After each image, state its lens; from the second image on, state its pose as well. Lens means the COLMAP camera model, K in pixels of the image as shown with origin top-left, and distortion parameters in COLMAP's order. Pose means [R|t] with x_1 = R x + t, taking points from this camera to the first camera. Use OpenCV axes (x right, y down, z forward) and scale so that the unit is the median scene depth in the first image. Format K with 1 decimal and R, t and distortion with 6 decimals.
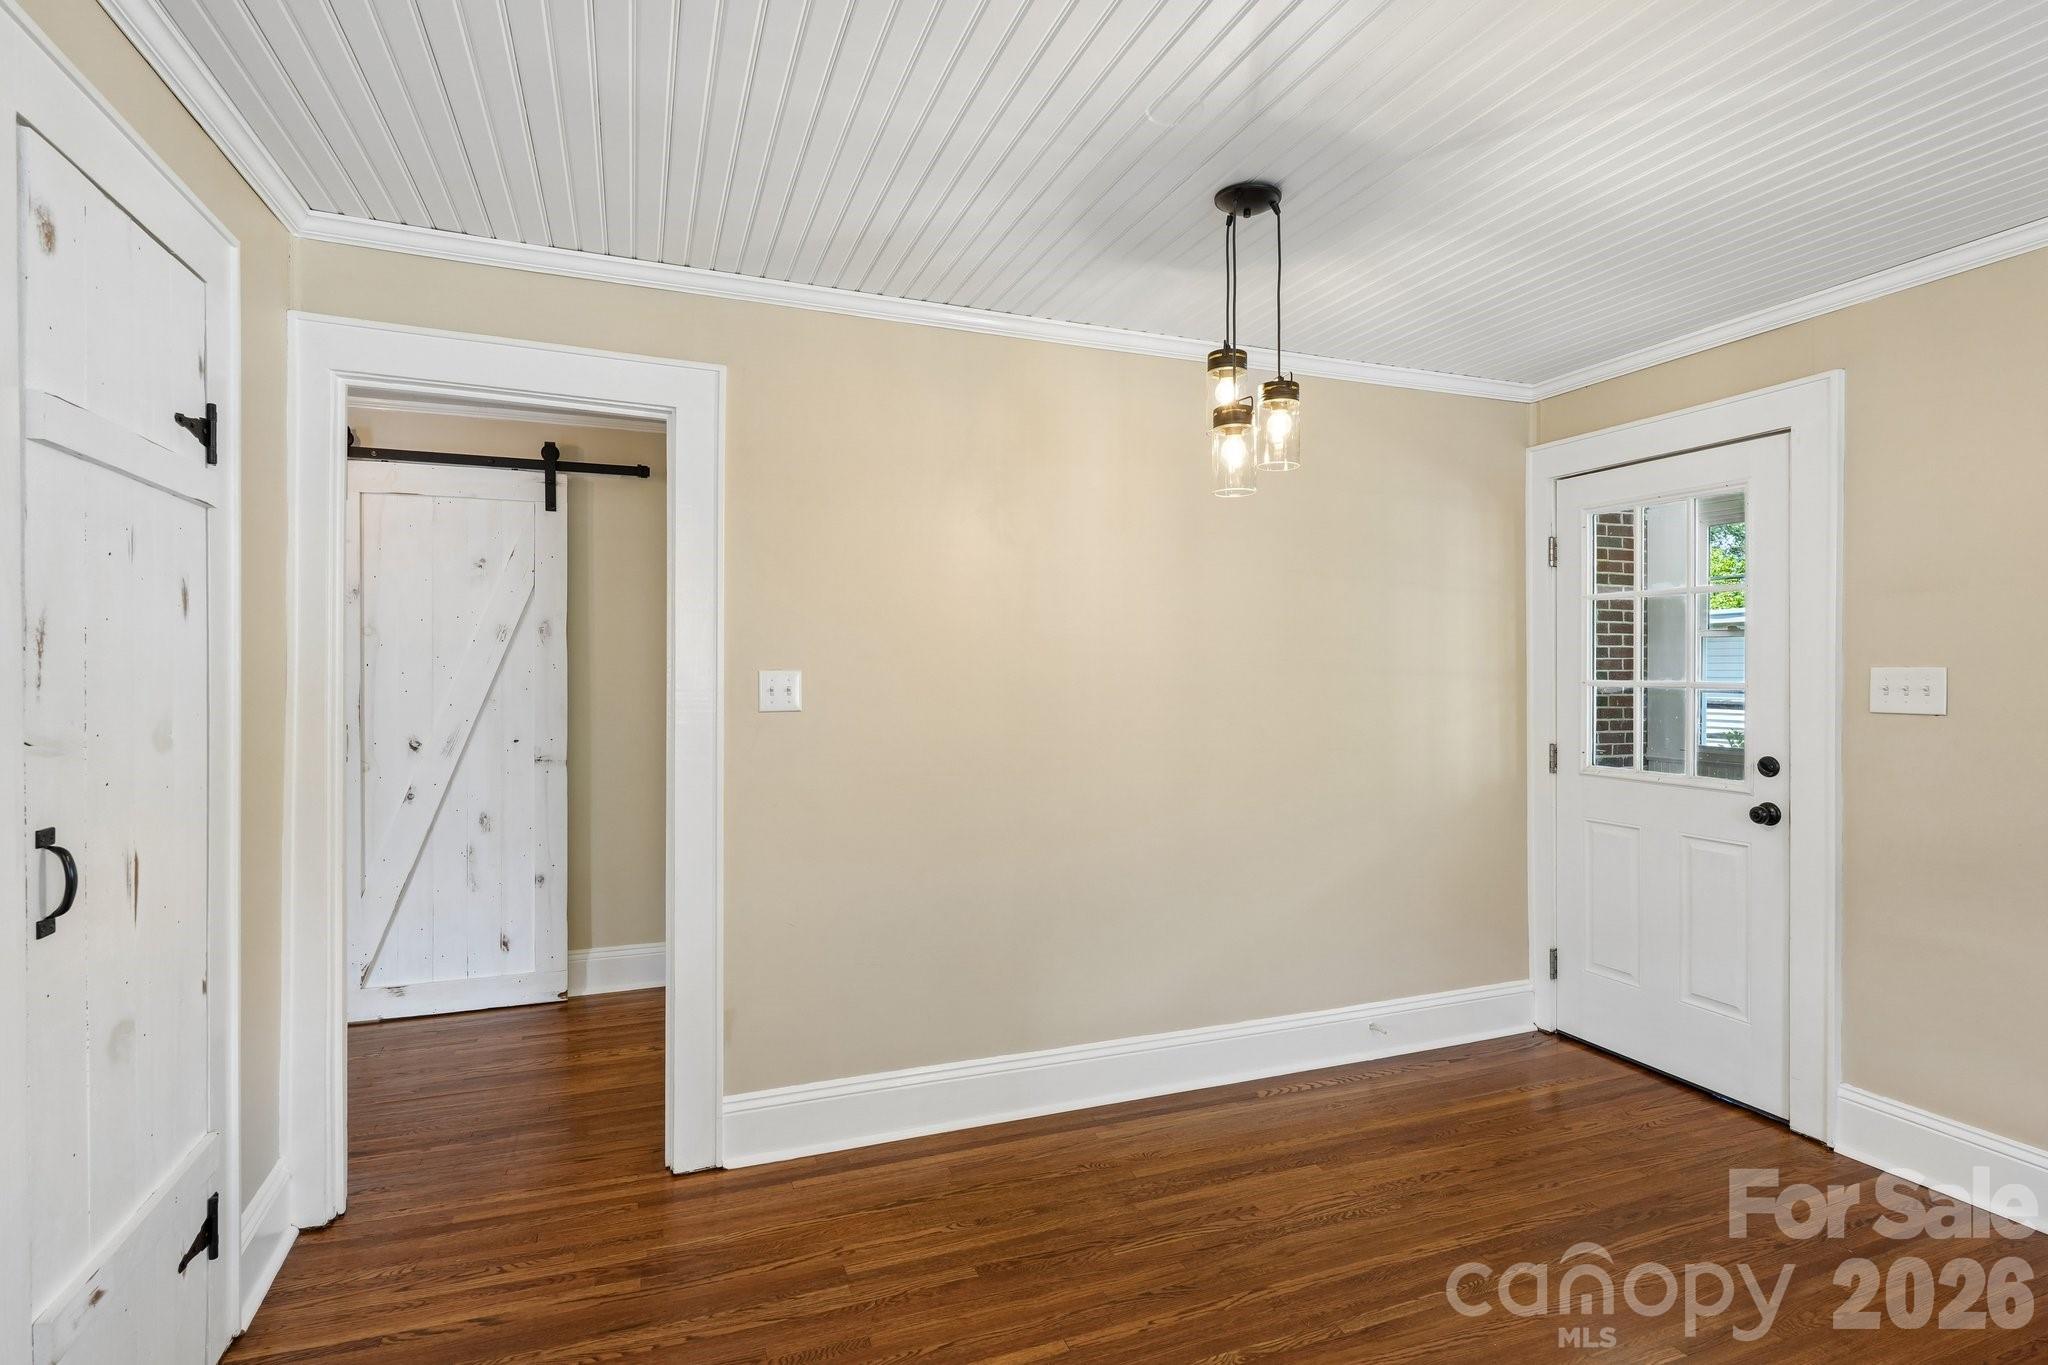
lens RADIAL K [[1003.0, 0, 1021.9], [0, 1003.0, 672.9], [0, 0, 1]] dist [-0.000993, -0.000426]
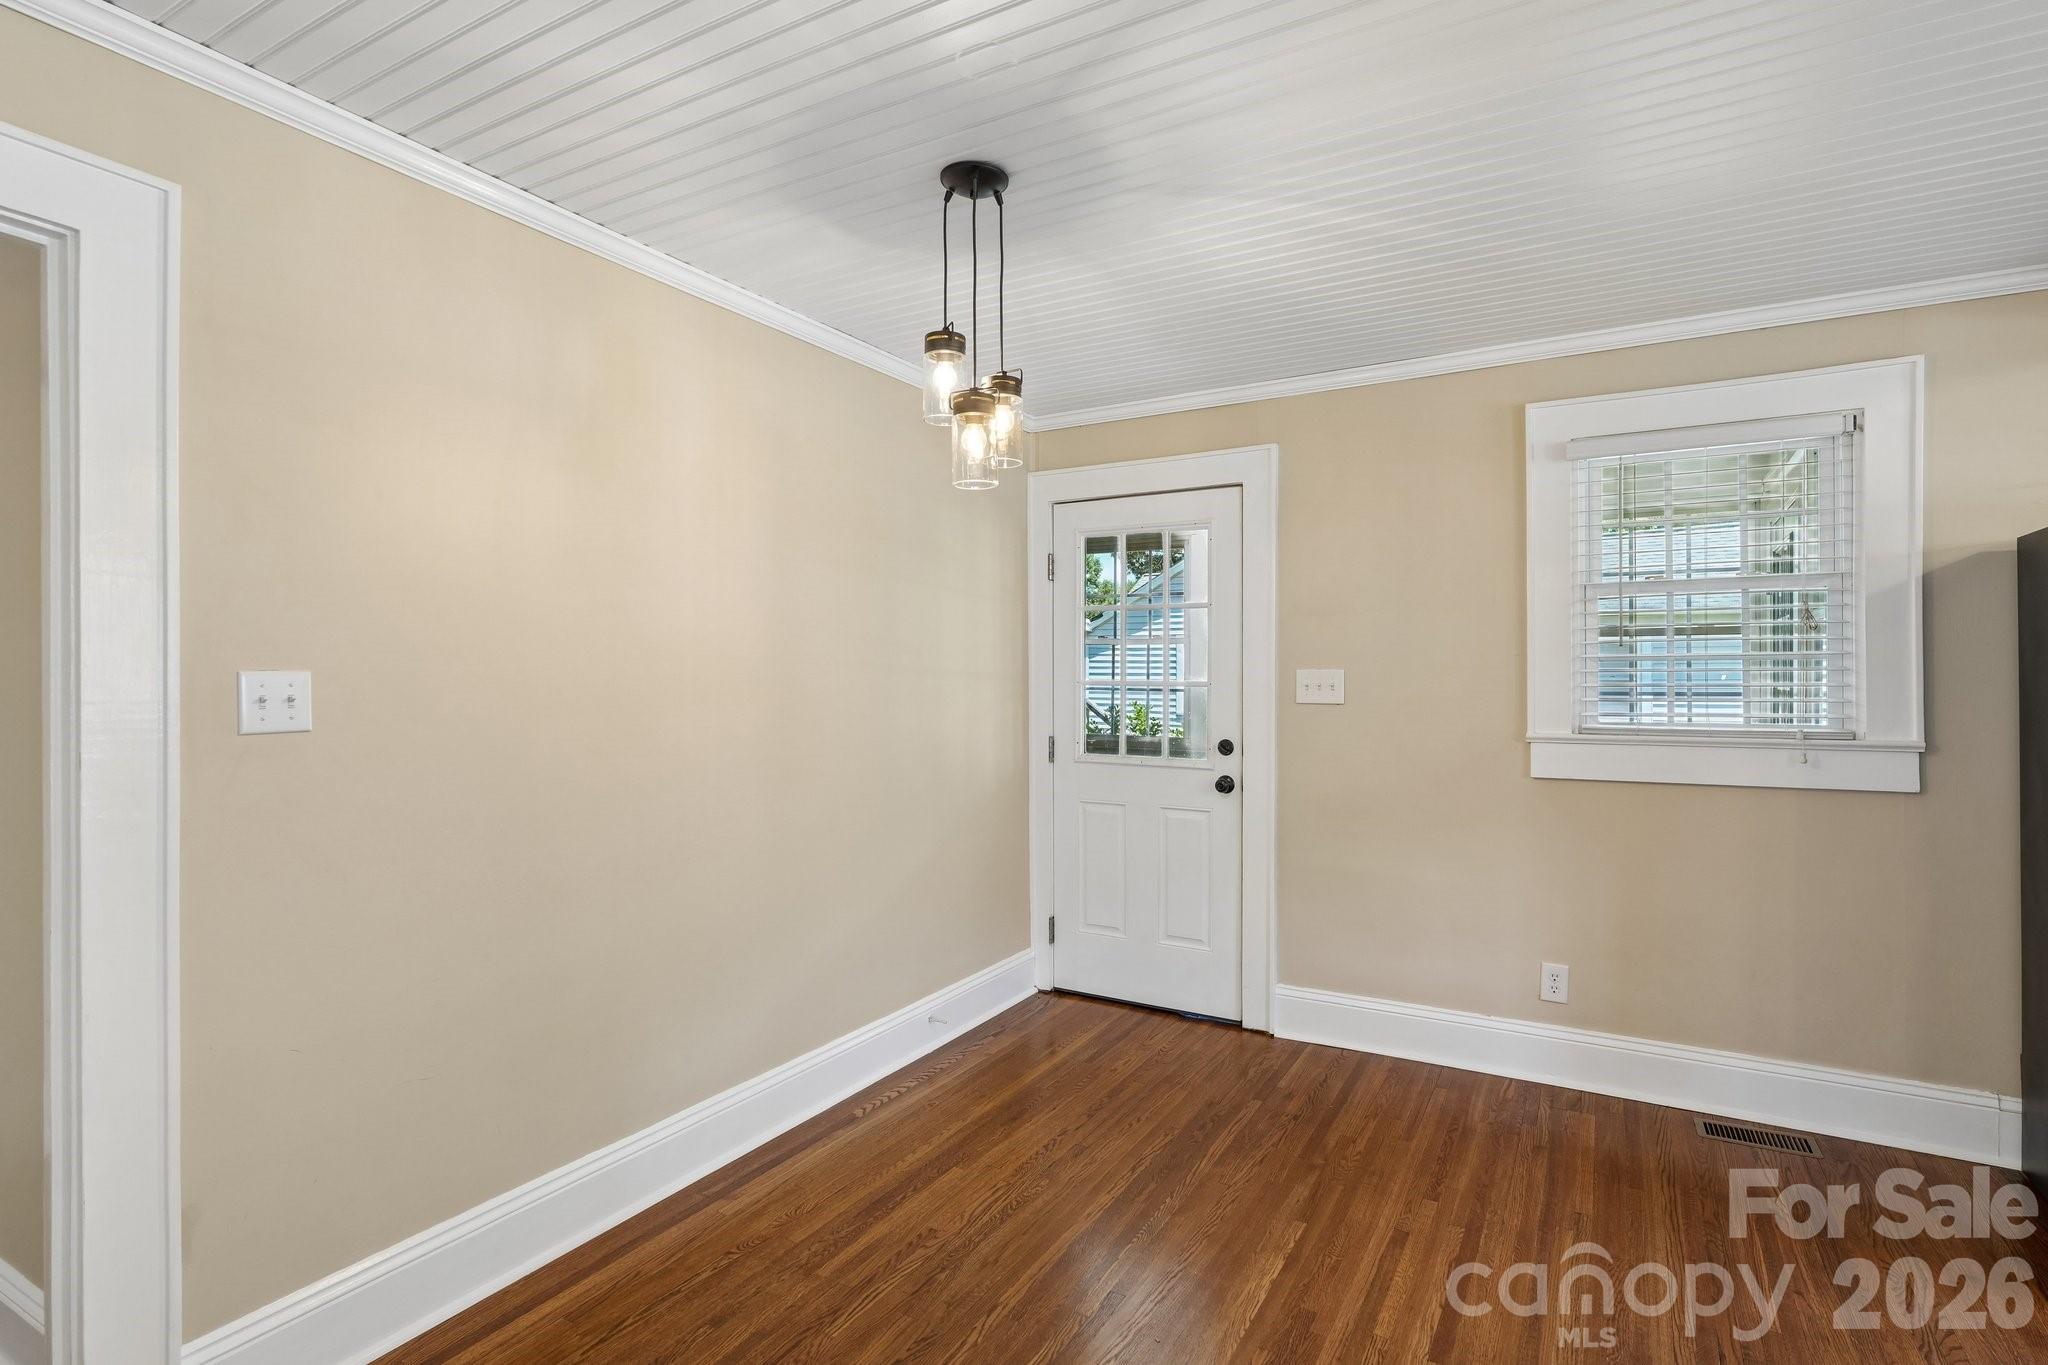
lens RADIAL K [[1005.0, 0, 1026.5], [0, 1005.0, 677.8], [0, 0, 1]] dist [-0.000519, -0.000537]
pose [[0.780492, -0.002810, 0.625160, -0.267630], [0.000814, 0.999994, 0.003478, 0.000461], [-0.625165, -0.002206, 0.780489, 0.172334]]
